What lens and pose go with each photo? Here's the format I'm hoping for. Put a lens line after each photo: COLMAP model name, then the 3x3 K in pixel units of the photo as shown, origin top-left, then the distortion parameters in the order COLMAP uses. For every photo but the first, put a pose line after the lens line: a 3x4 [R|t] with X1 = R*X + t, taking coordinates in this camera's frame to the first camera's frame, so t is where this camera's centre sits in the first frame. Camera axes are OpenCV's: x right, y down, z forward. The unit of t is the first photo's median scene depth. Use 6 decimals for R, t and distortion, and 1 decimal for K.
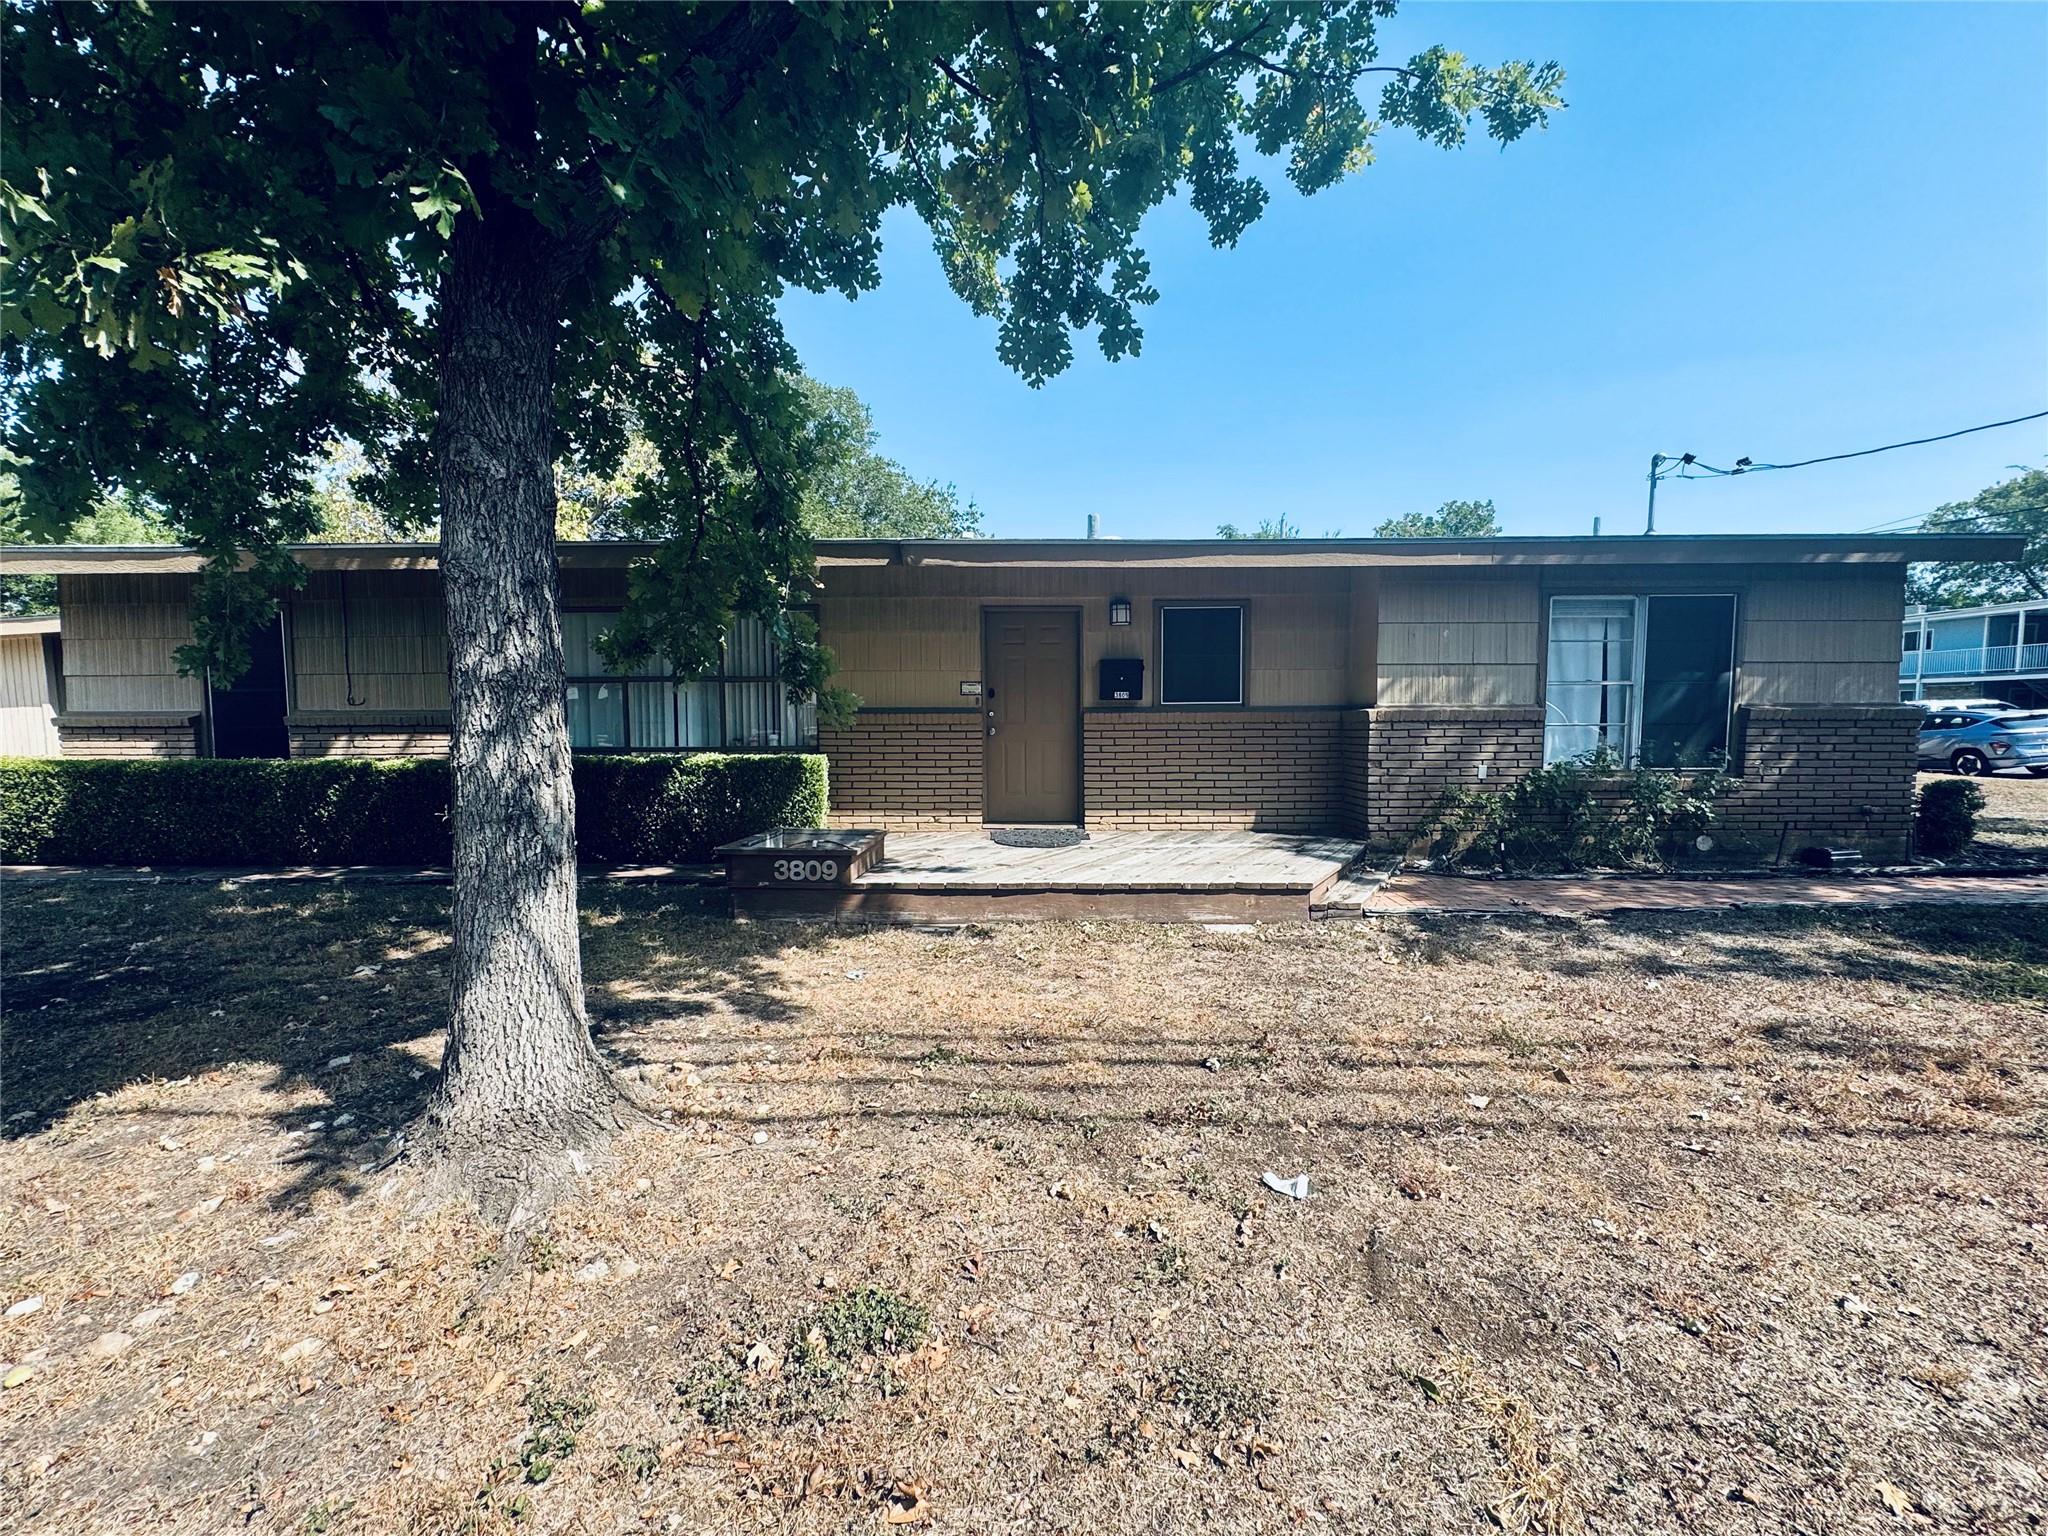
lens RADIAL K [[813.8, 0, 1024.2], [0, 813.8, 772.7], [0, 0, 1]] dist [-0.006029, 0.001336]
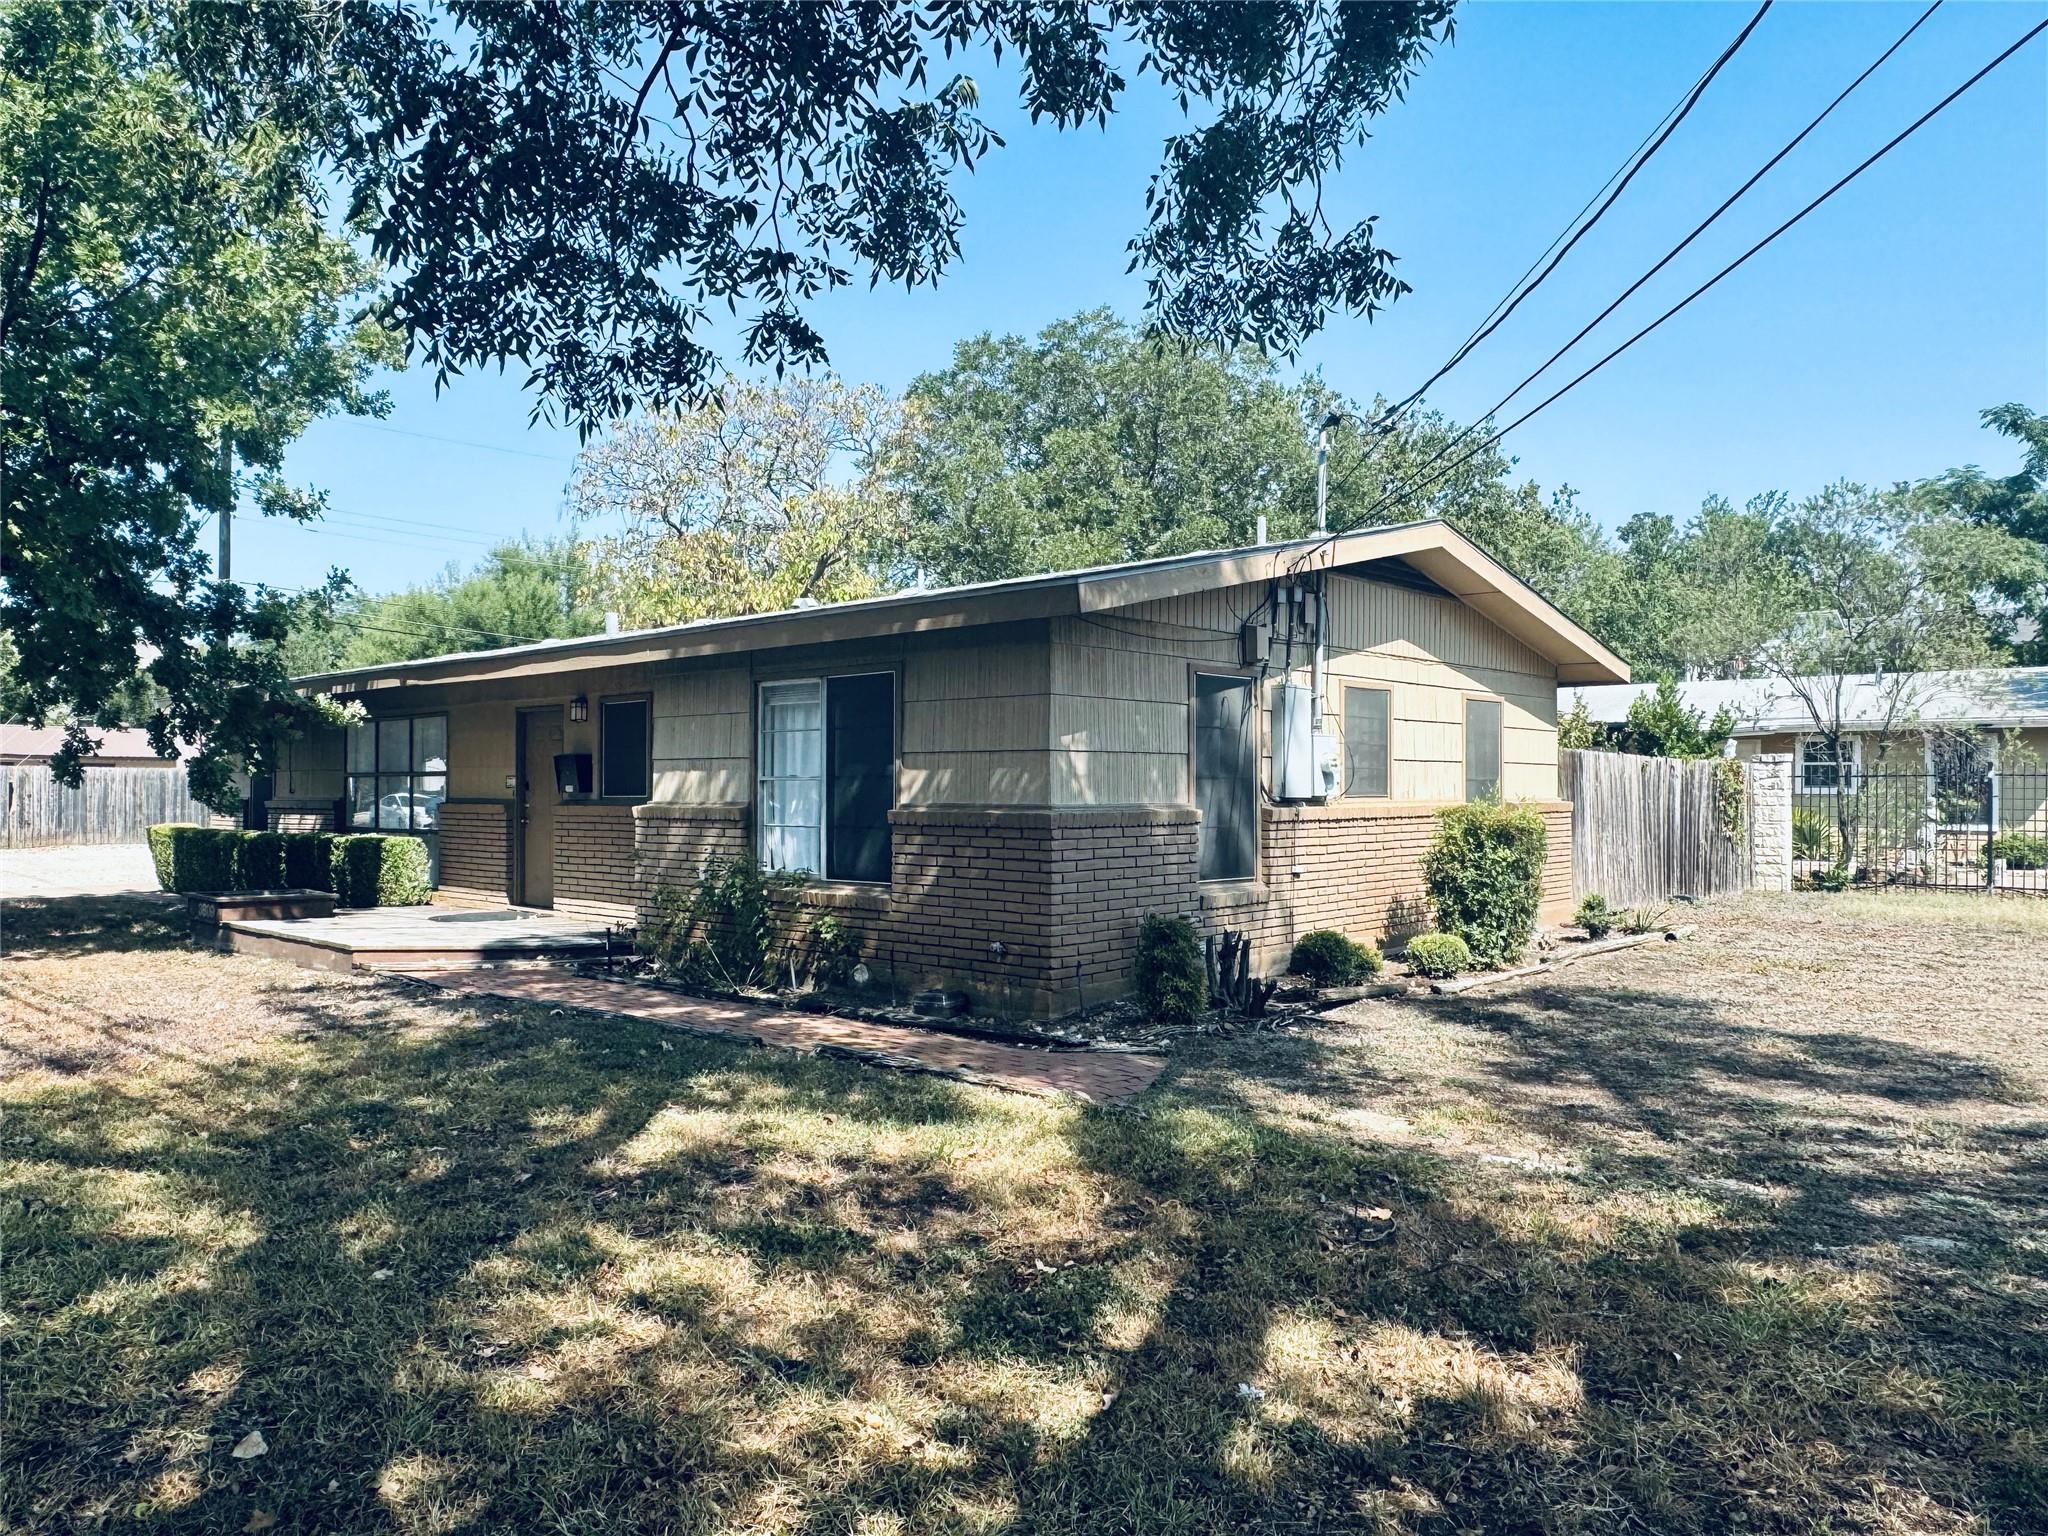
lens RADIAL K [[1417.6, 0, 1021.2], [0, 1417.6, 780.2], [0, 0, 1]] dist [-0.009329, 0.009391]
pose [[0.751064, 0.000703, -0.660229, 1.901004], [-0.050693, 0.997109, -0.056606, -0.034915], [0.658280, 0.075984, 0.748928, 0.022975]]
